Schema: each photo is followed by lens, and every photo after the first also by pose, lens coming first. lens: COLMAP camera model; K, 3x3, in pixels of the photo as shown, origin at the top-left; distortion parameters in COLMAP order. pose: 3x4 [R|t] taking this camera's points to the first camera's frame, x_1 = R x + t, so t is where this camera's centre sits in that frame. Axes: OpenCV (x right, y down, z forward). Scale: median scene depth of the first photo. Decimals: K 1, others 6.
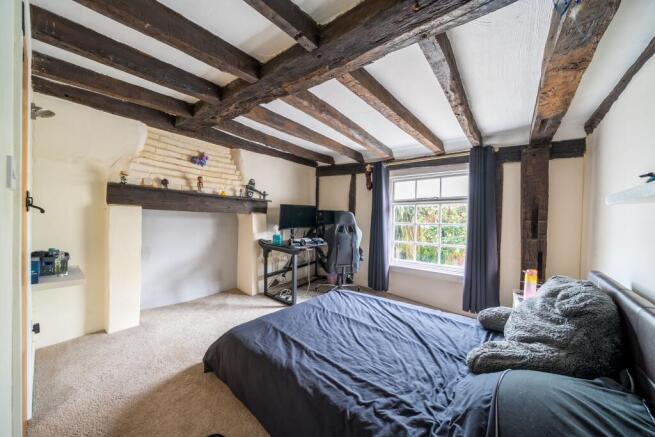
lens RADIAL K [[223.0, 0, 324.9], [0, 223.0, 223.2], [0, 0, 1]] dist [0.009058, 0.000111]
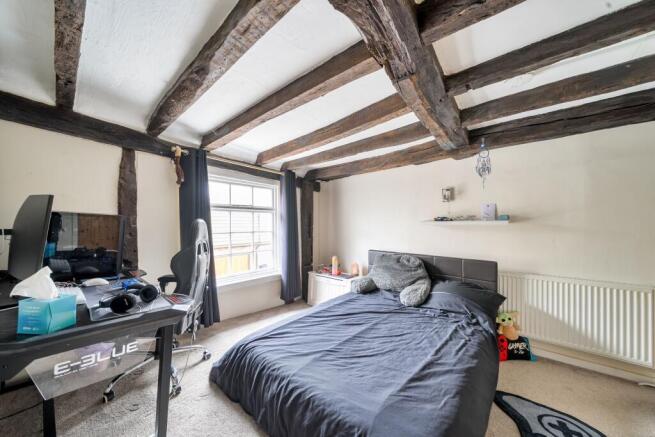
lens RADIAL K [[223.0, 0, 324.9], [0, 223.0, 223.2], [0, 0, 1]] dist [0.009058, 0.000111]
pose [[0.040314, -0.015786, 0.999062, -0.971699], [0.022470, 0.999637, 0.014888, -0.087307], [-0.998934, 0.021848, 0.040654, 1.231518]]
